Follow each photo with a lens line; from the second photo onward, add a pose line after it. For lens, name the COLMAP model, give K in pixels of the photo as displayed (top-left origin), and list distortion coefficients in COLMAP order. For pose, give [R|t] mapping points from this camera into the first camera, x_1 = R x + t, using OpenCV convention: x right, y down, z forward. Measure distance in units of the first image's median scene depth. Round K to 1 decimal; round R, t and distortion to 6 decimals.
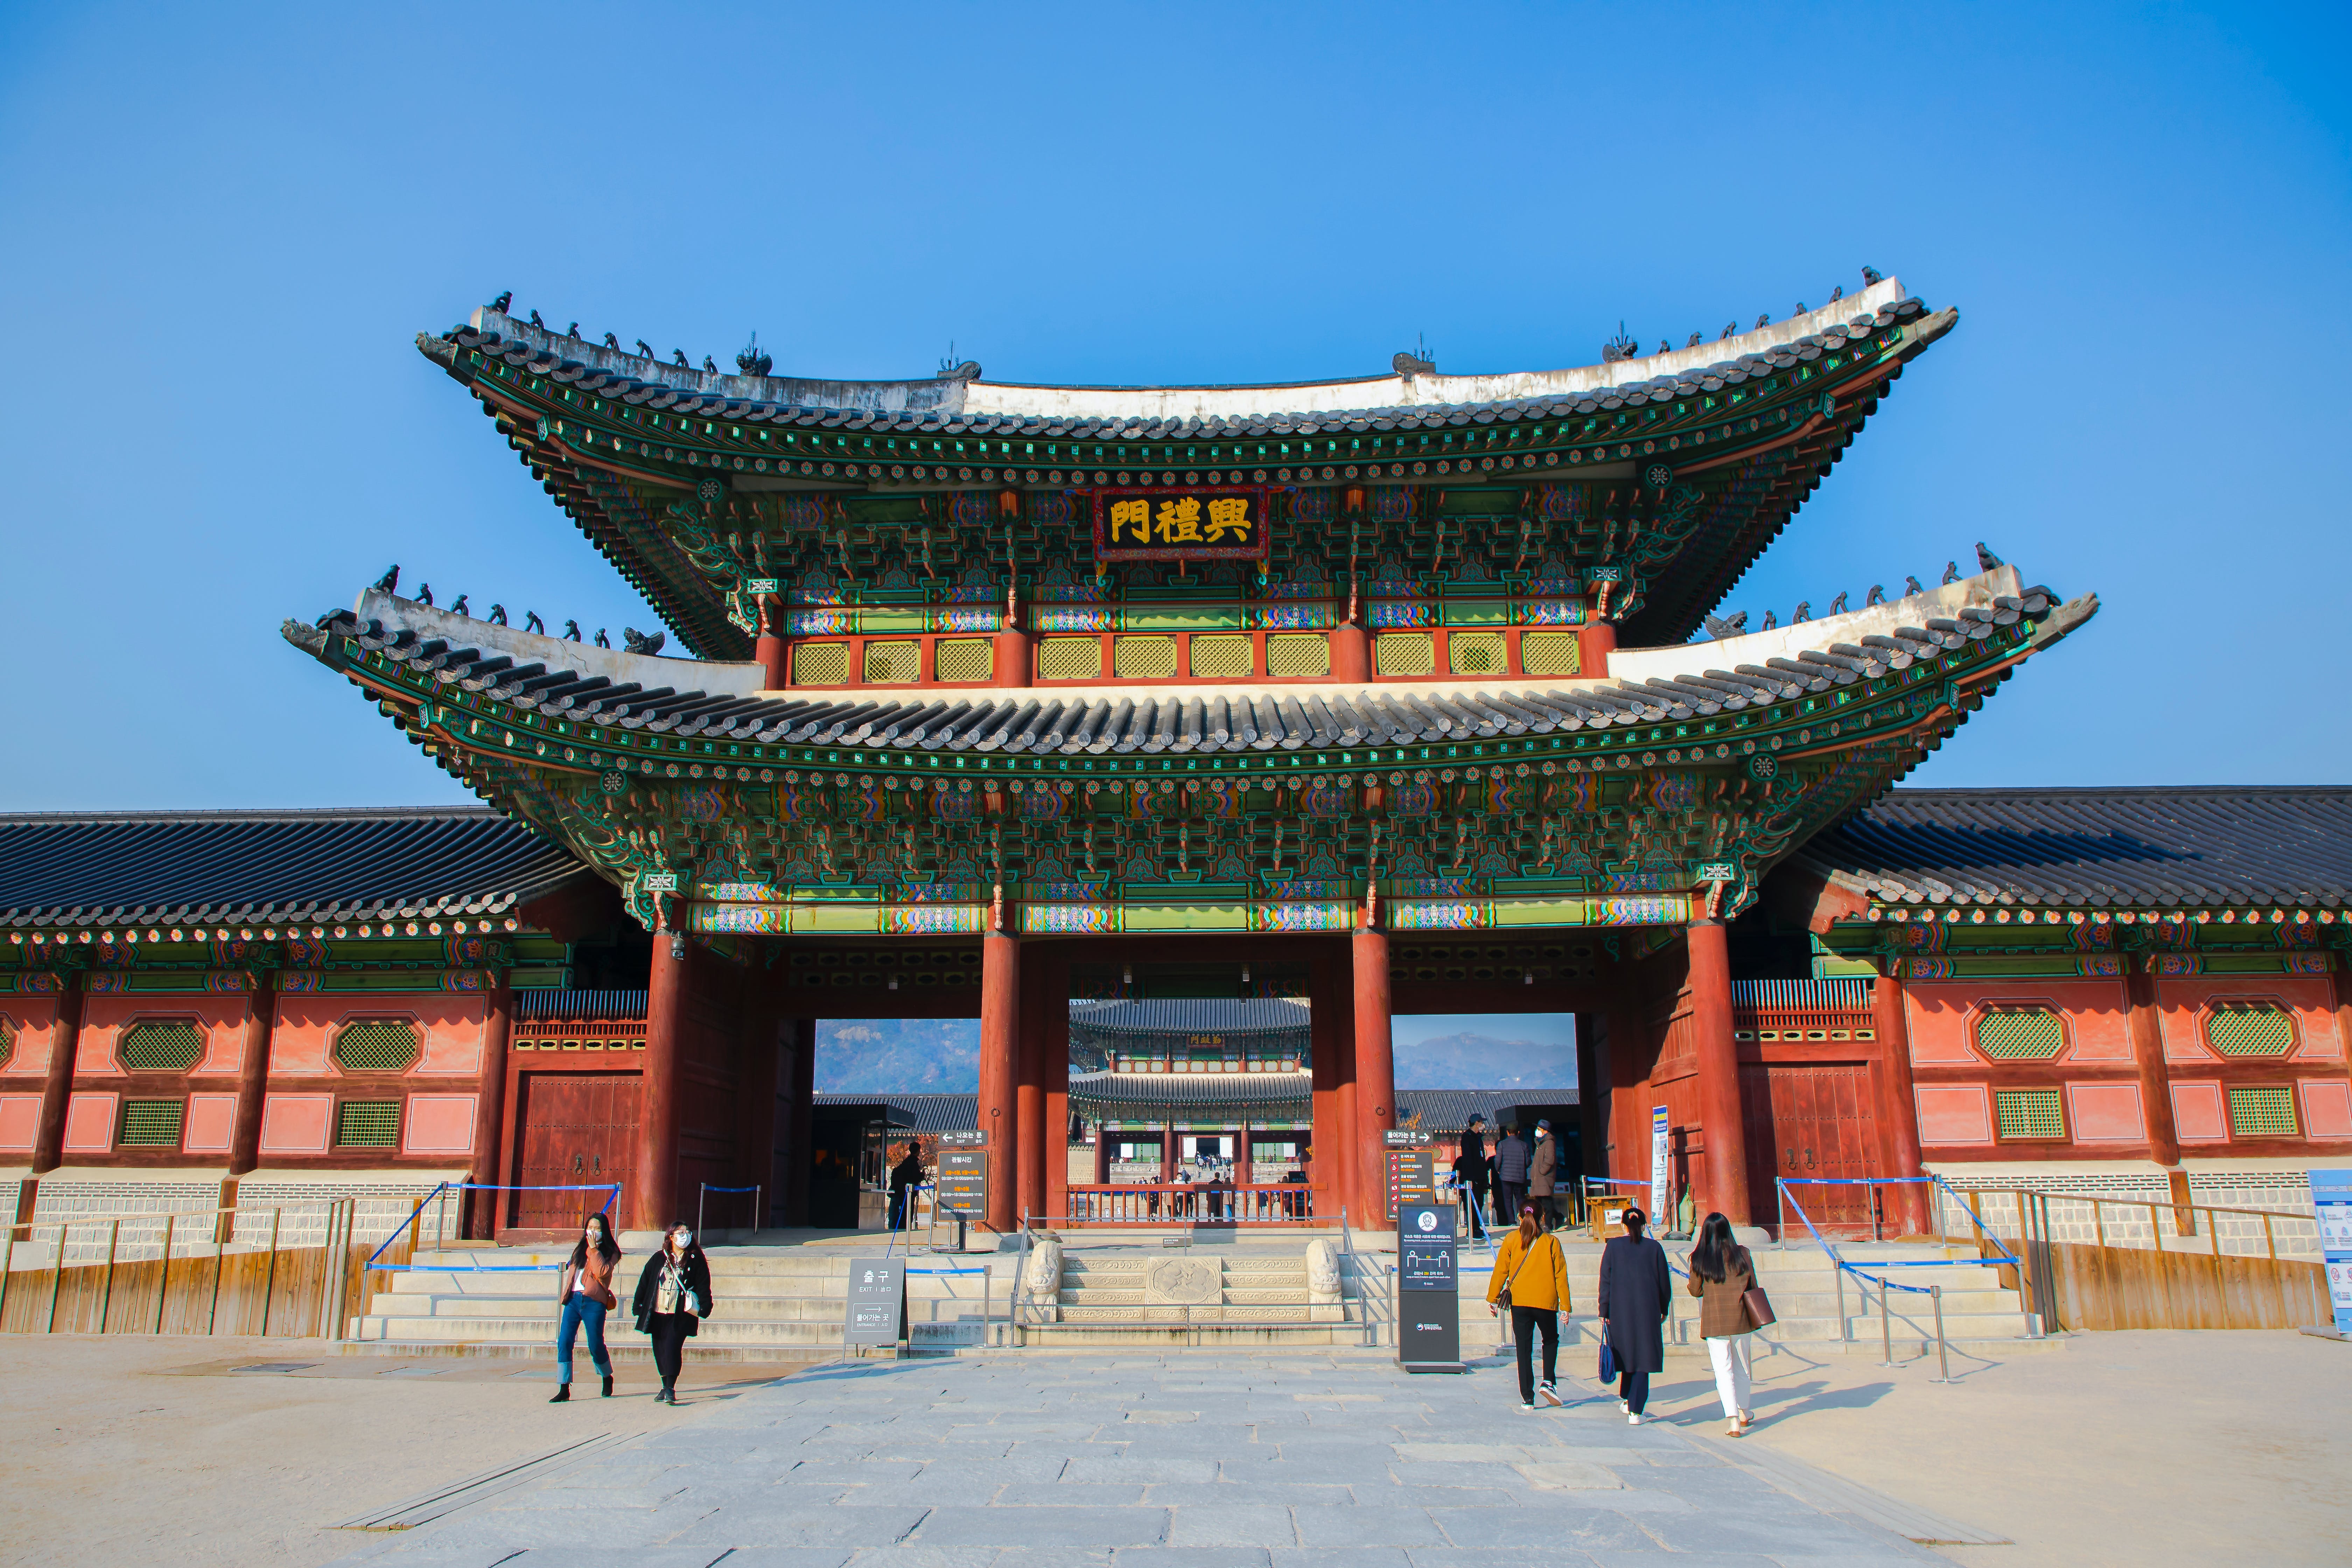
lens RADIAL K [[1604.2, 0, 1169.4], [0, 1604.2, 790.8], [0, 0, 1]] dist [-0.048411, 0.005008]
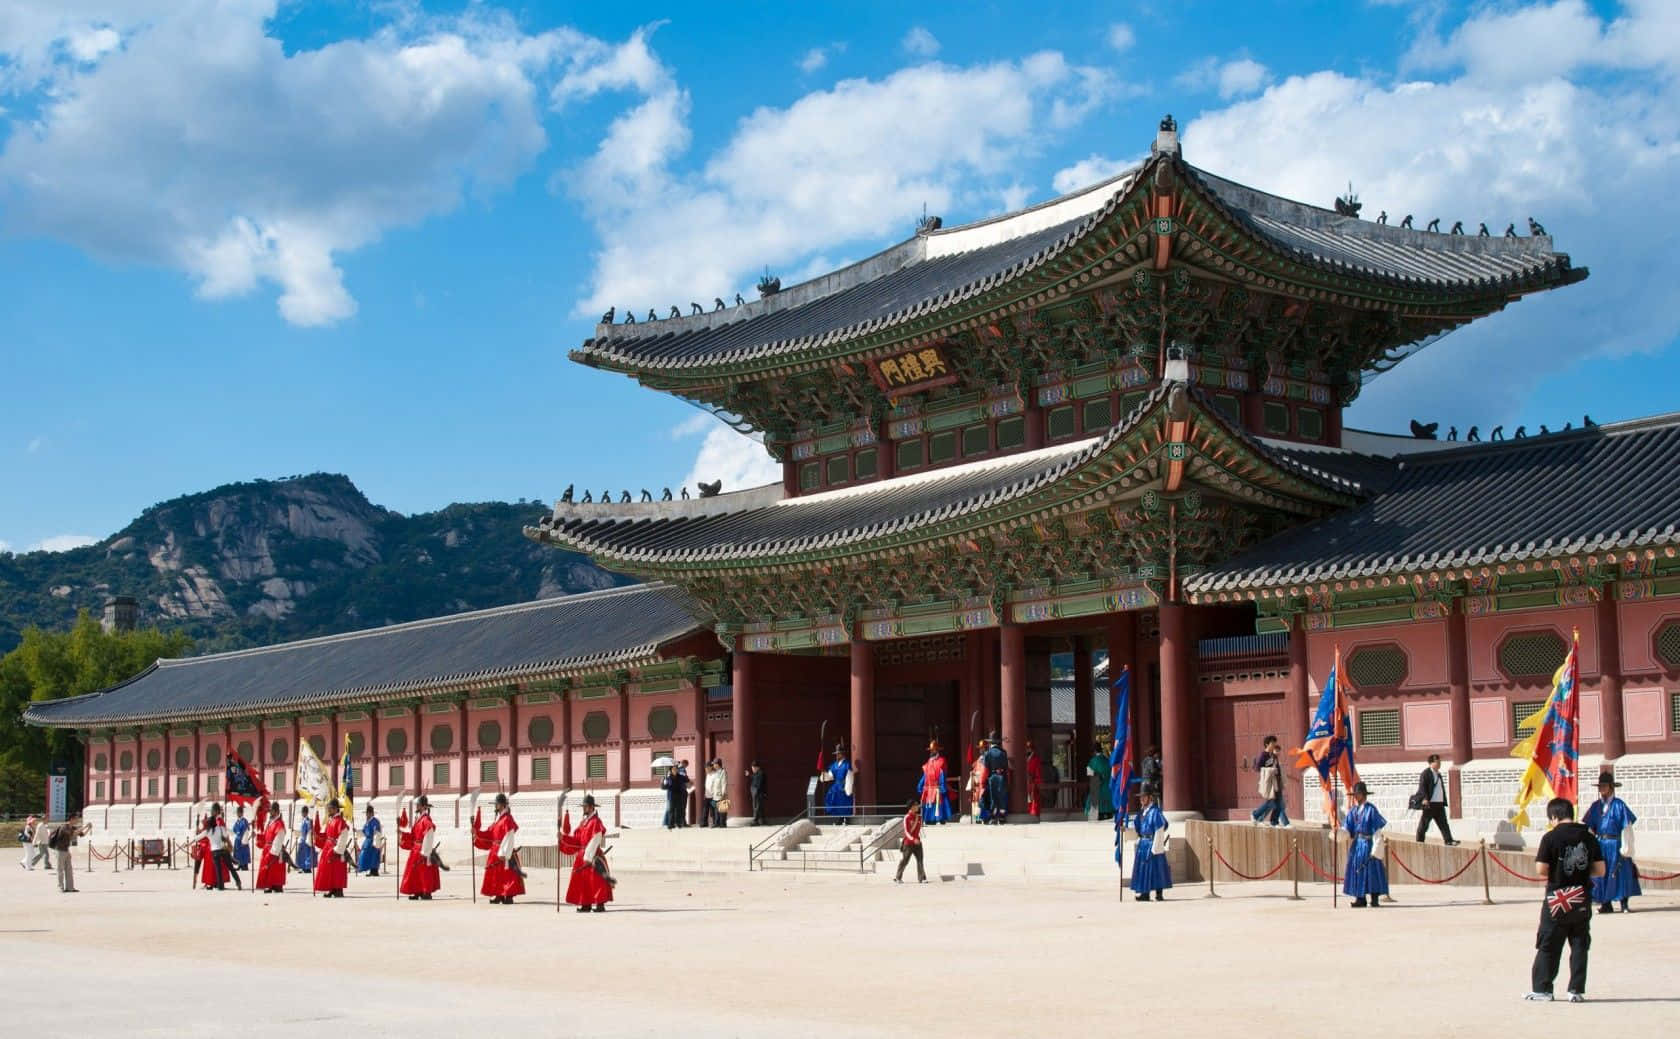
lens RADIAL K [[2219.7, 0, 826.5], [0, 2219.7, 524.9], [0, 0, 1]] dist [-0.063786, 0.000000]
pose [[0.642927, -0.105232, -0.758664, 1.615667], [0.204793, 0.978072, 0.037886, -0.122101], [0.738041, -0.179727, 0.650379, -0.496698]]
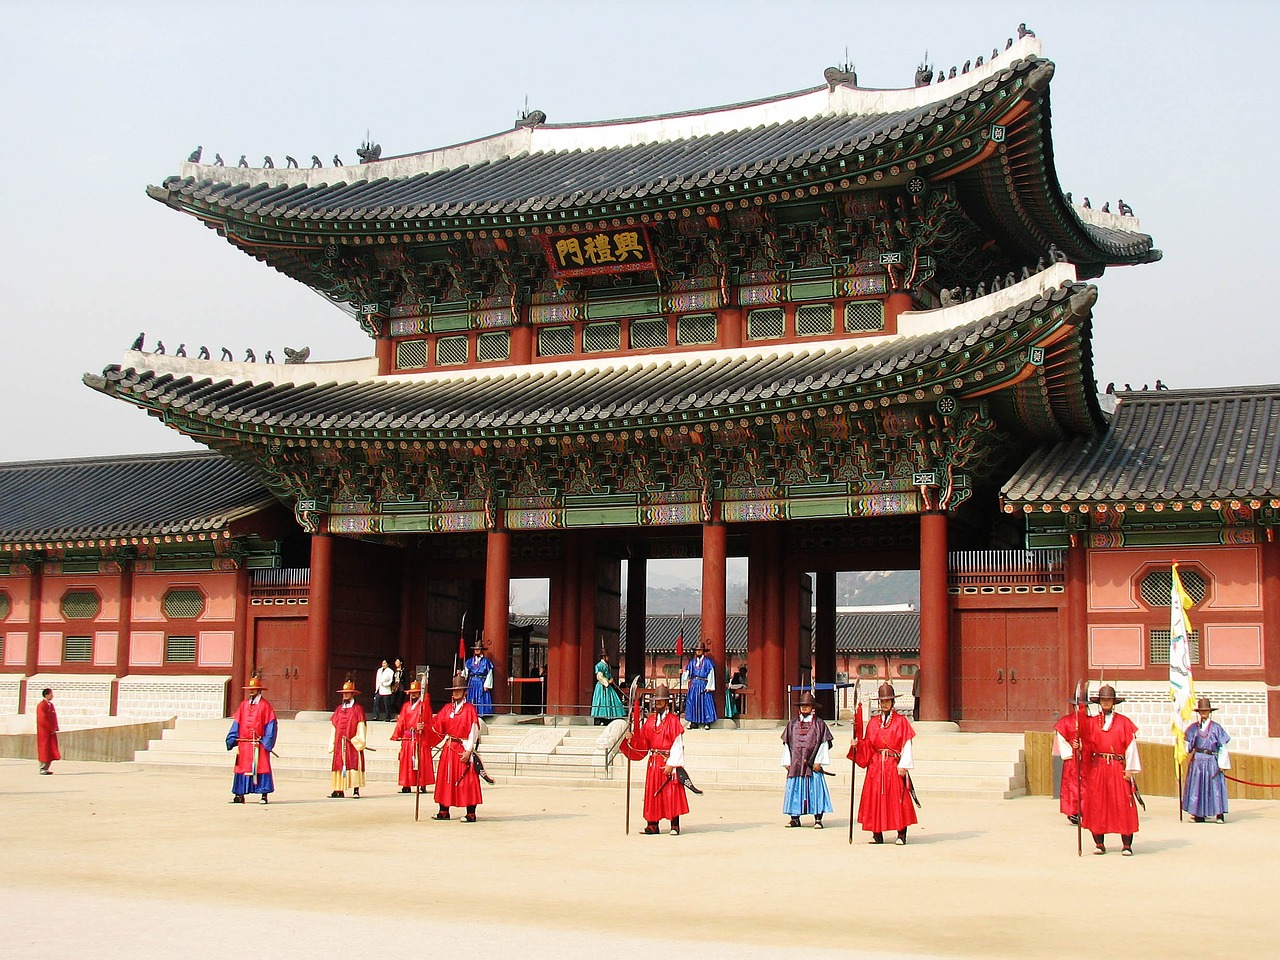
lens RADIAL K [[1714.0, 0, 652.8], [0, 1714.0, 484.1], [0, 0, 1]] dist [-0.045160, 0.000000]
pose [[0.923379, -0.033191, -0.382453, 0.674599], [0.077940, 0.991715, 0.102110, -0.114725], [0.375895, -0.124095, 0.918316, -0.480503]]
